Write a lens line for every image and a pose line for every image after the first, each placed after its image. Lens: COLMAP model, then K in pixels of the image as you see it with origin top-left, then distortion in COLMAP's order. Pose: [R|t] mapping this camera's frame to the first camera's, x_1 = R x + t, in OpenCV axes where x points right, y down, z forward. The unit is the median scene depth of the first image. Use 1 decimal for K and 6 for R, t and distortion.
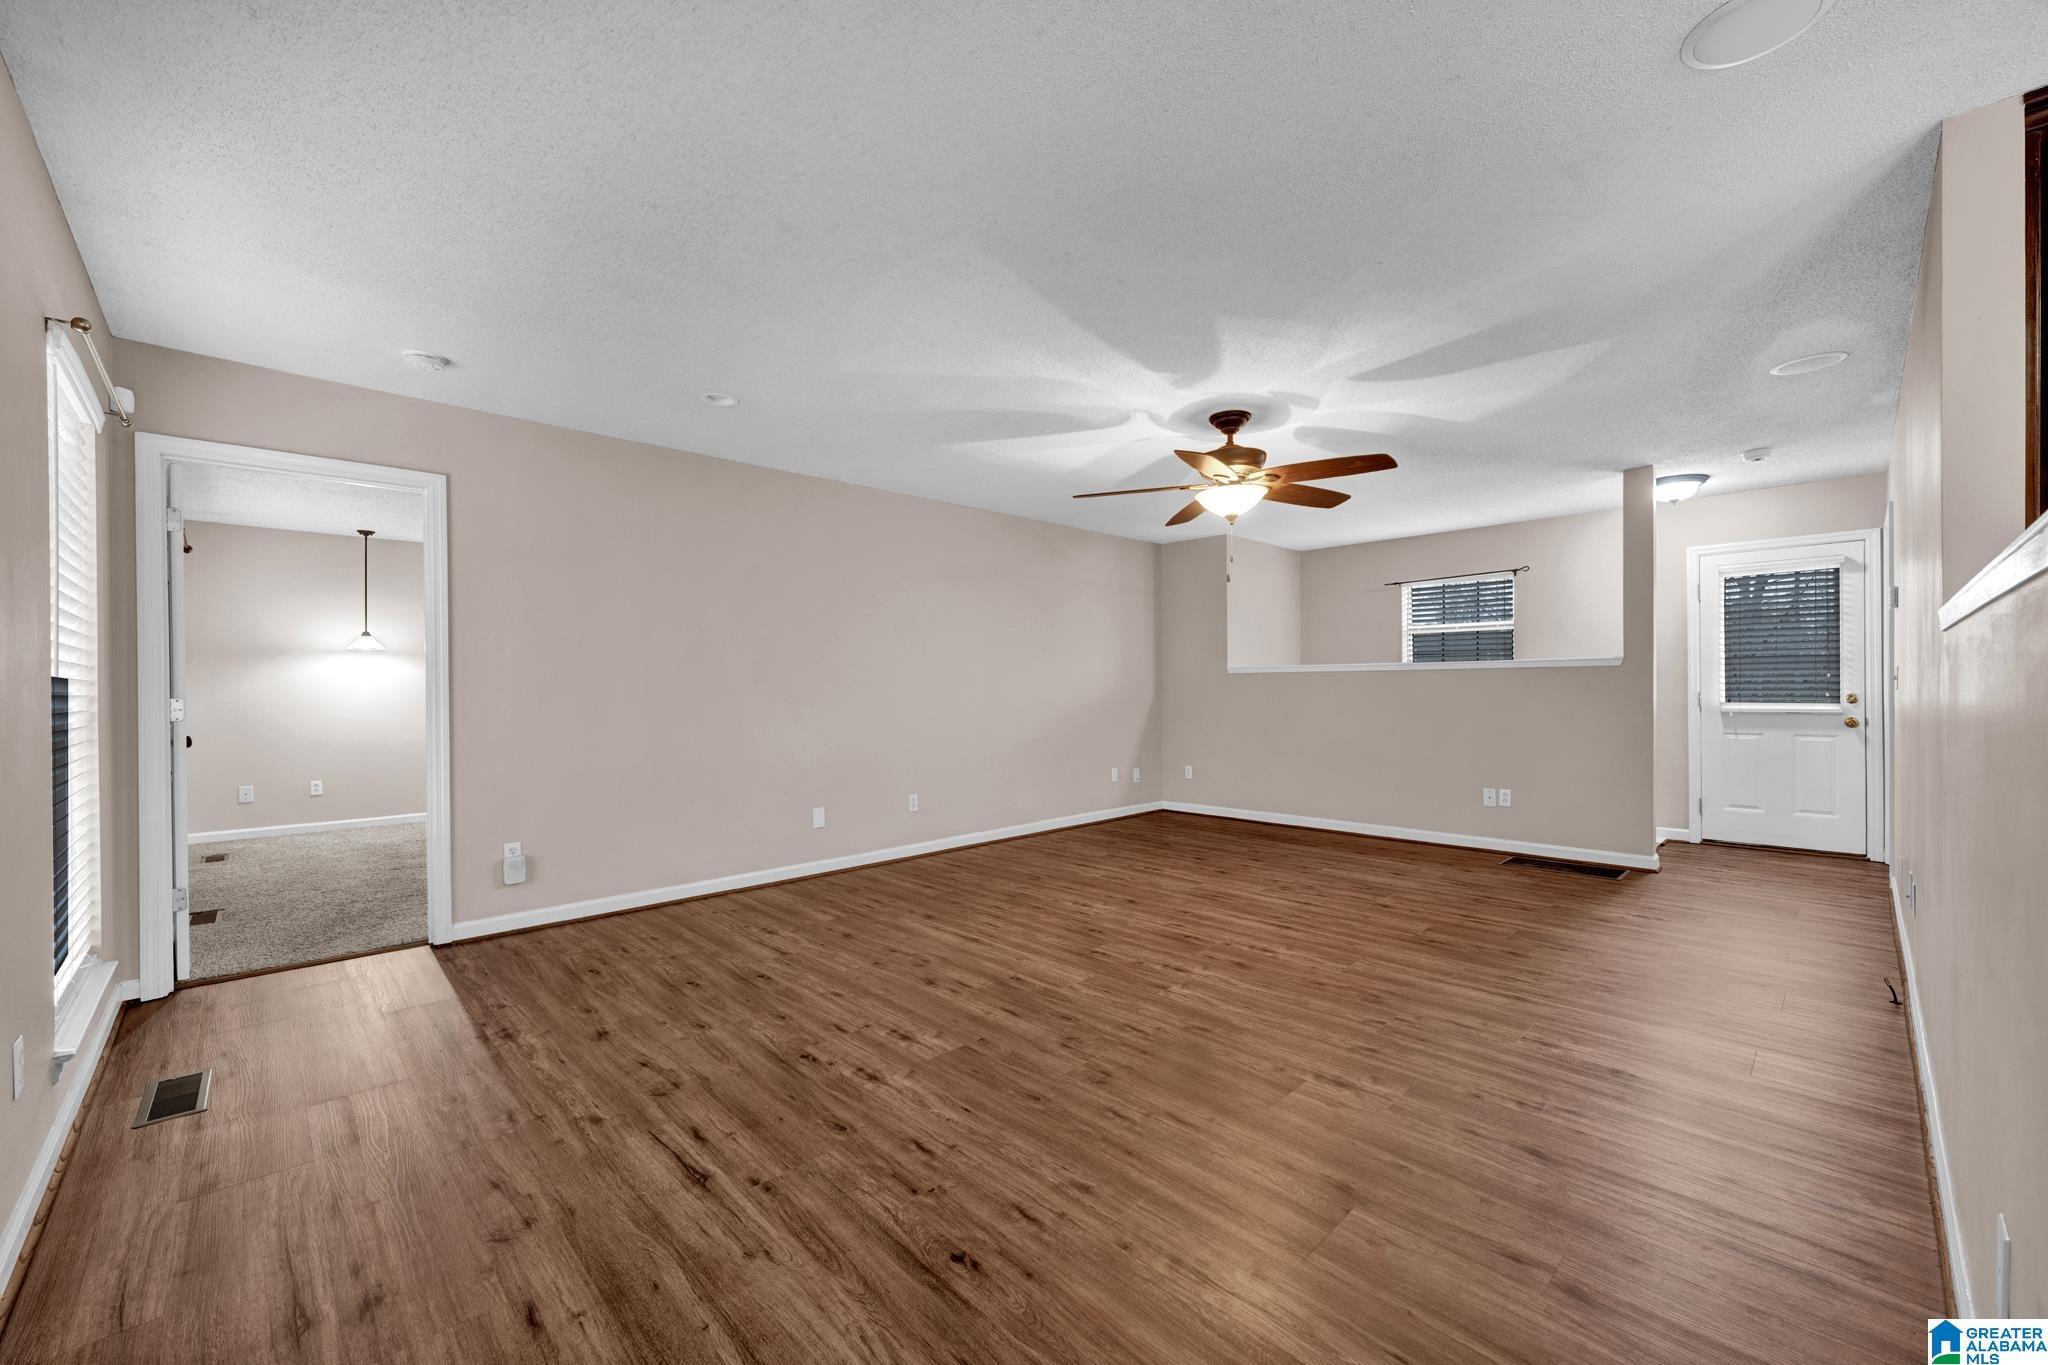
lens RADIAL K [[806.2, 0, 1029.2], [0, 806.2, 688.2], [0, 0, 1]] dist [-0.000106, 0.000116]
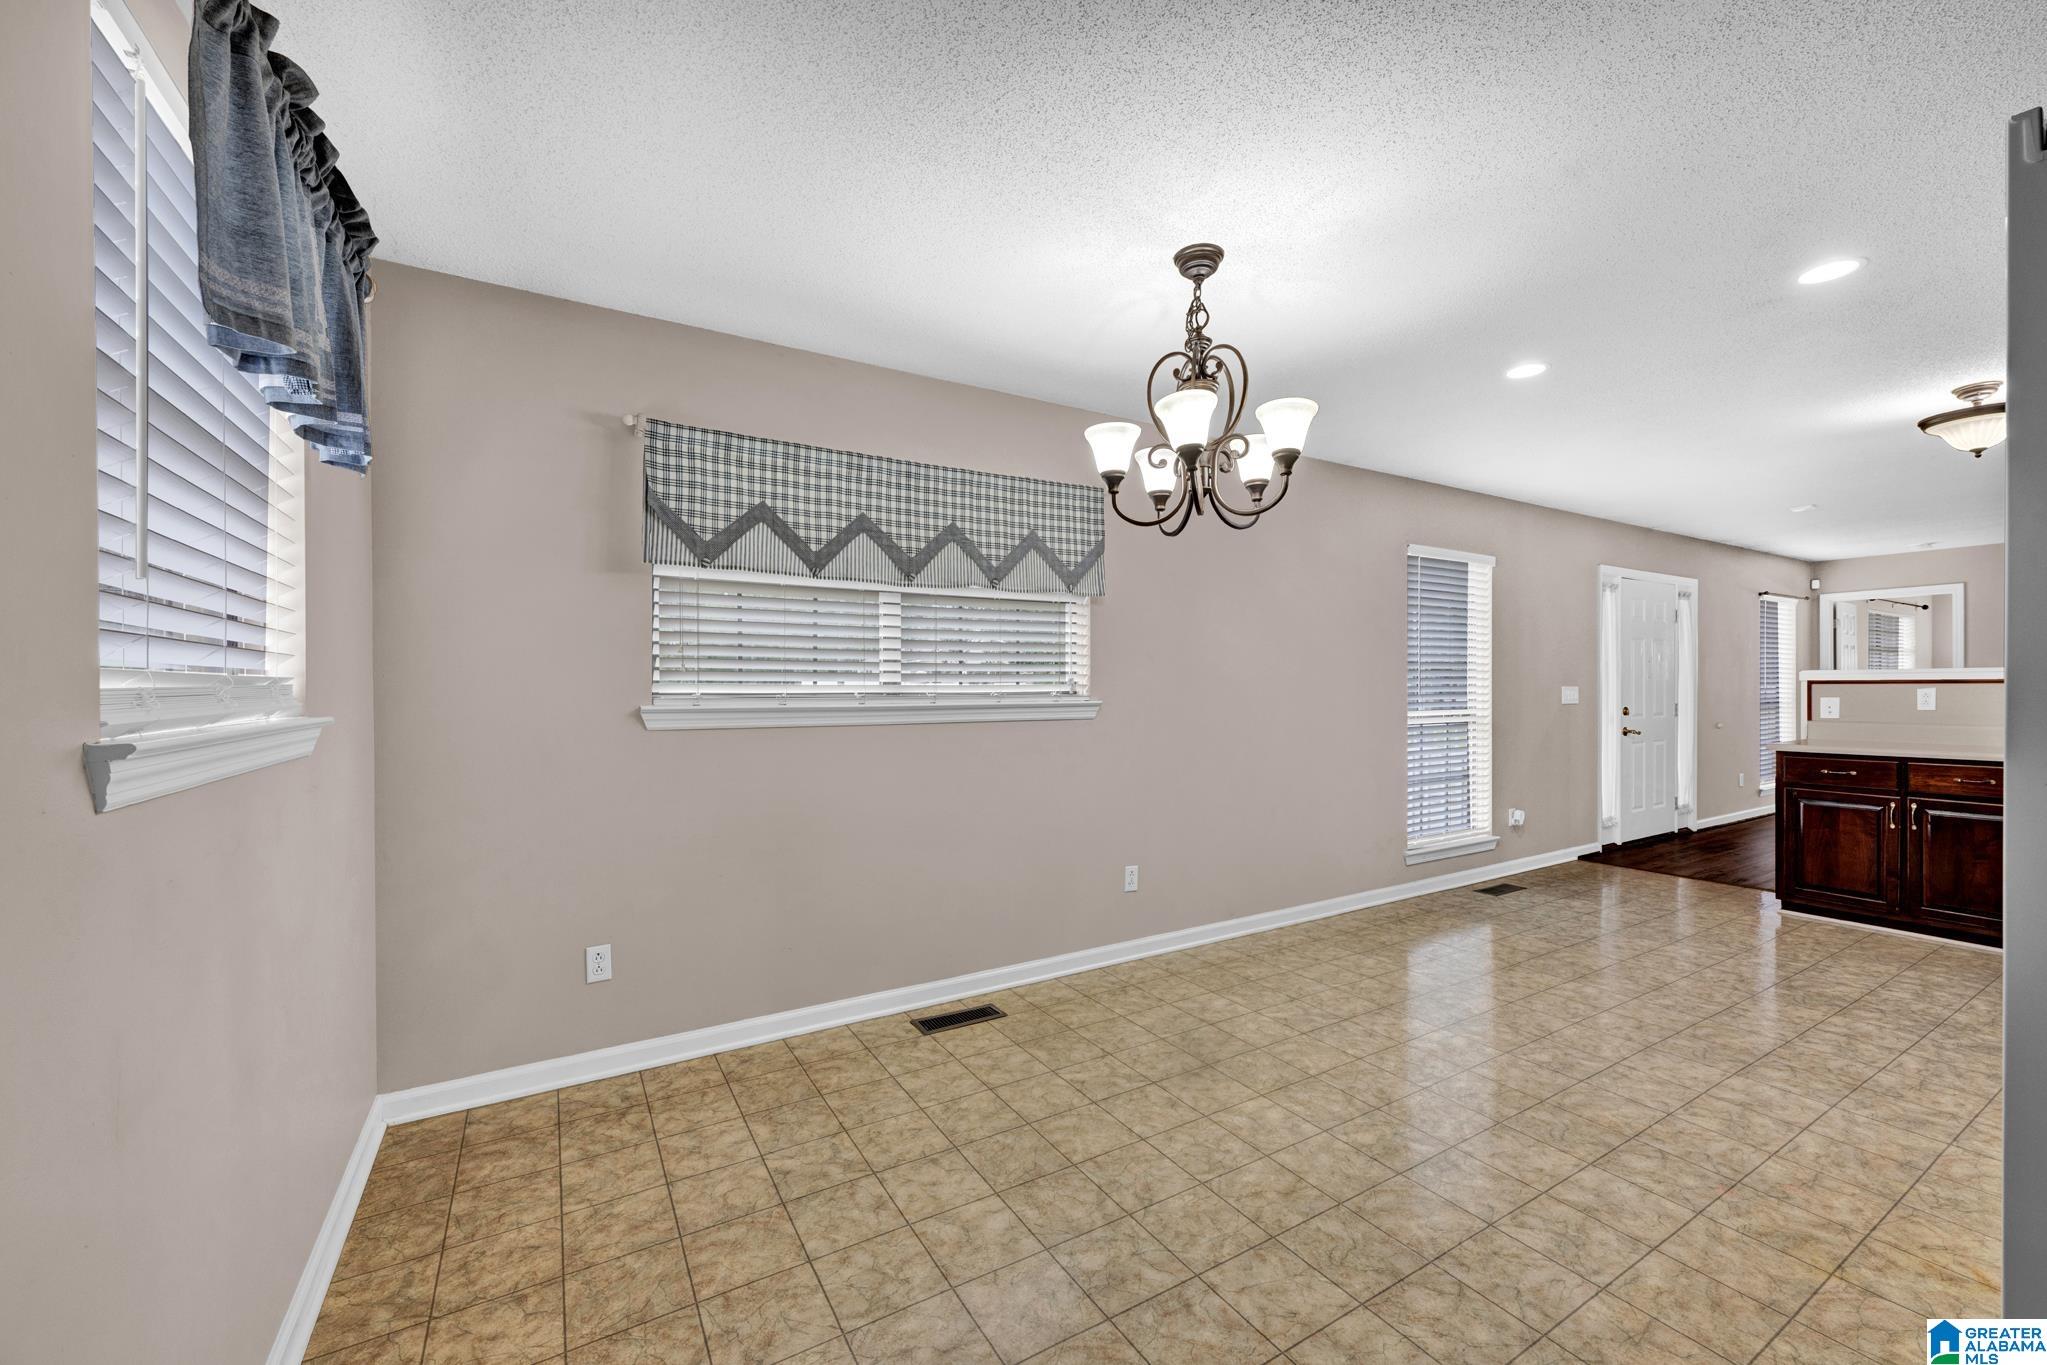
lens RADIAL K [[805.8, 0, 1028.4], [0, 805.8, 688.0], [0, 0, 1]] dist [-0.000106, 0.000116]
pose [[-0.226071, 0.012895, -0.974026, 1.854523], [0.006998, 0.999908, 0.011614, -0.047020], [0.974086, -0.004190, -0.226140, -0.851069]]
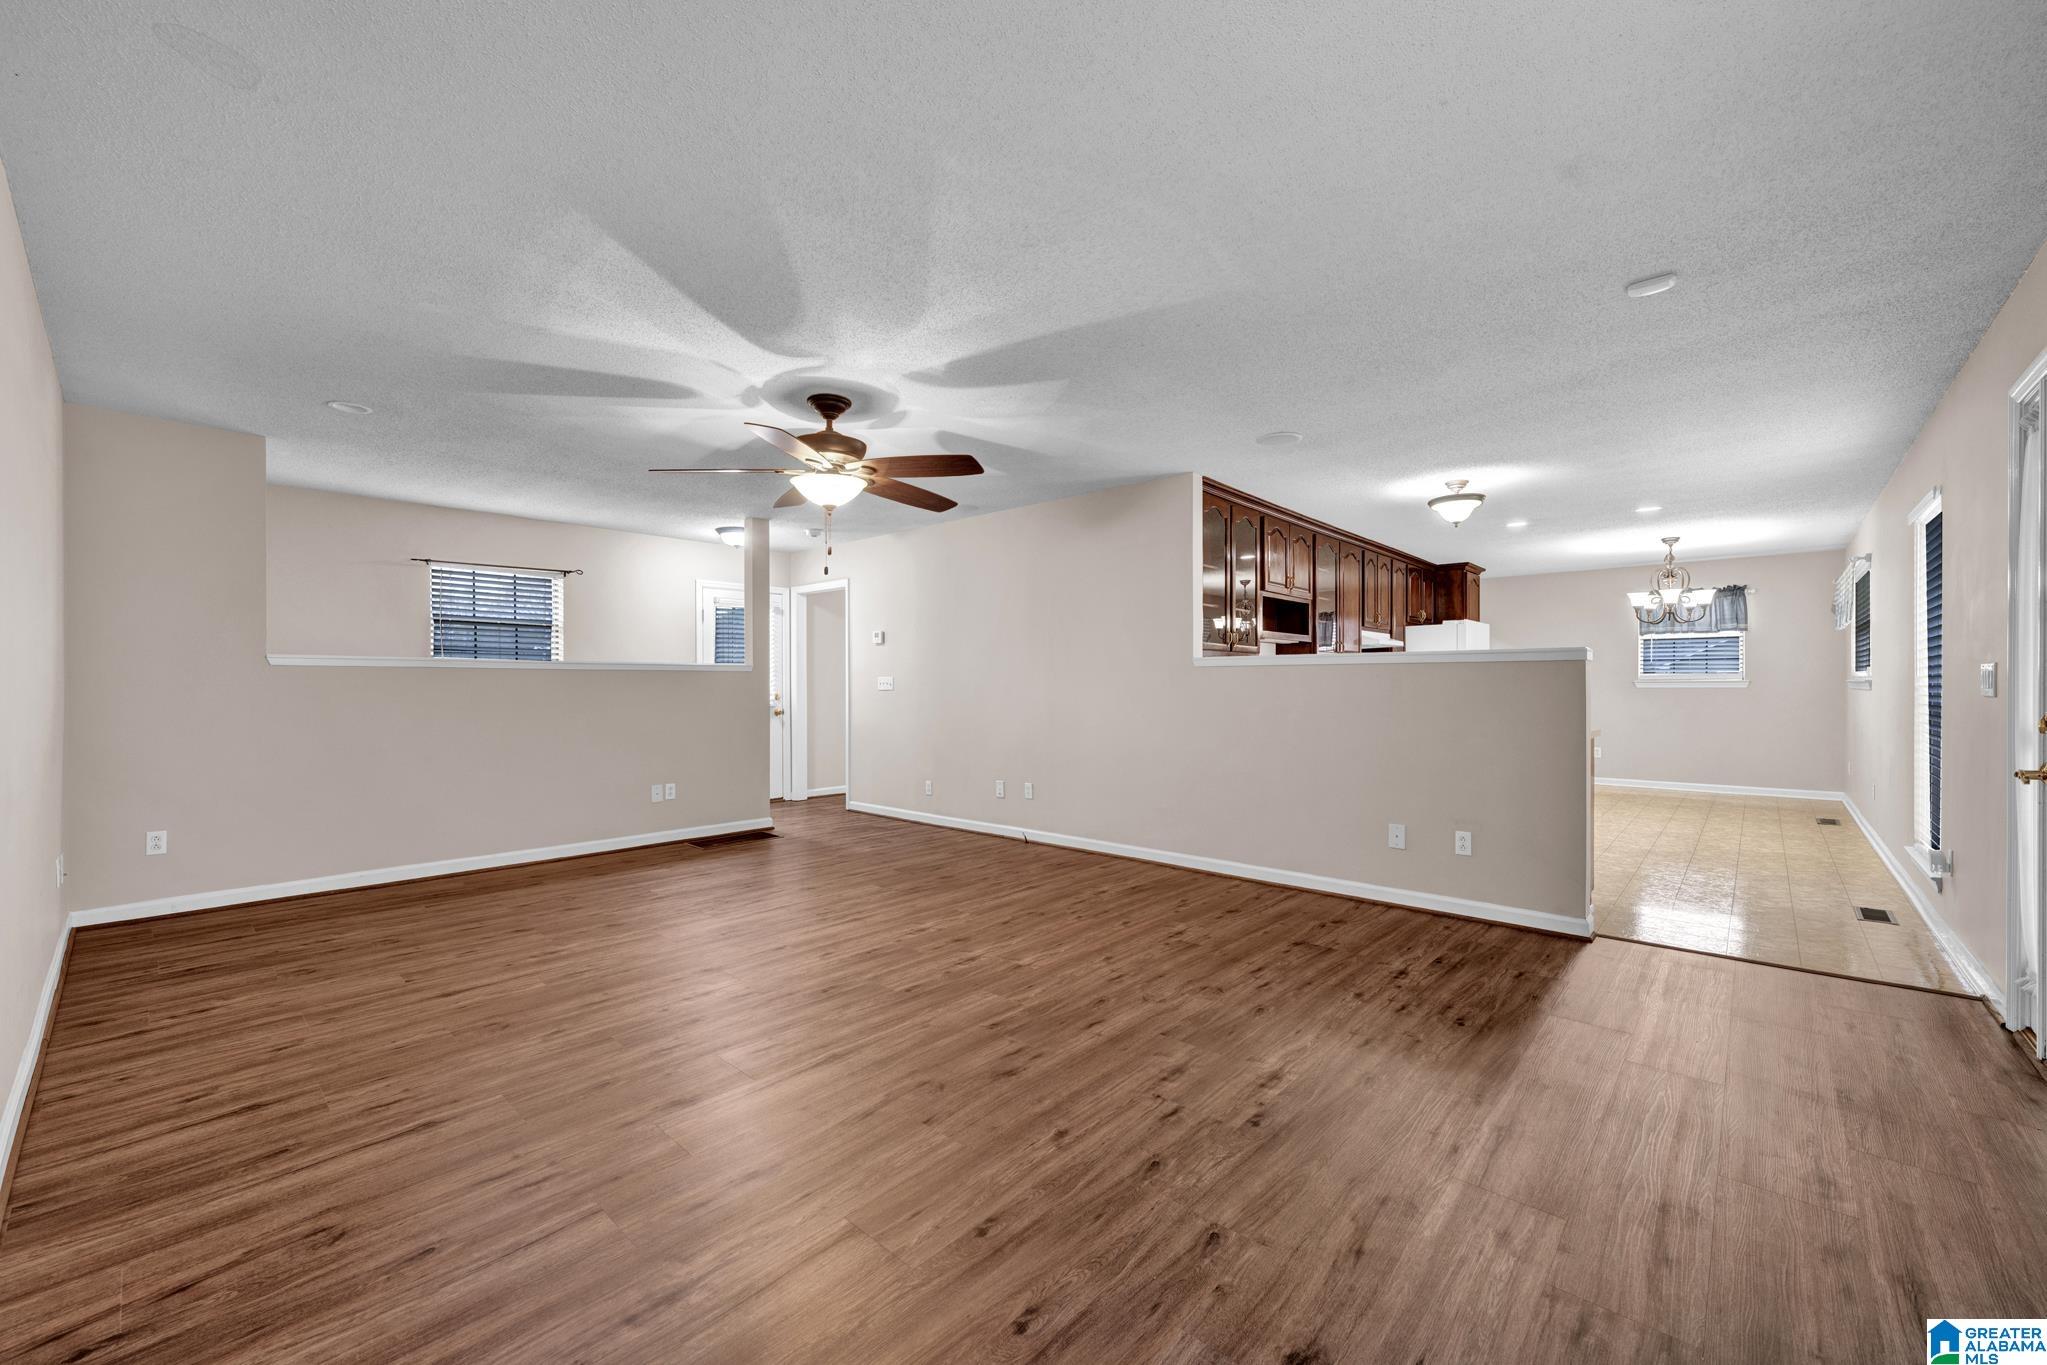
lens RADIAL K [[805.8, 0, 1020.3], [0, 805.8, 689.6], [0, 0, 1]] dist [-0.000106, 0.000116]
pose [[-0.056397, 0.002657, 0.998405, -0.792393], [0.000385, 0.999996, -0.002639, 0.005454], [-0.998408, 0.000235, -0.056398, 0.927990]]
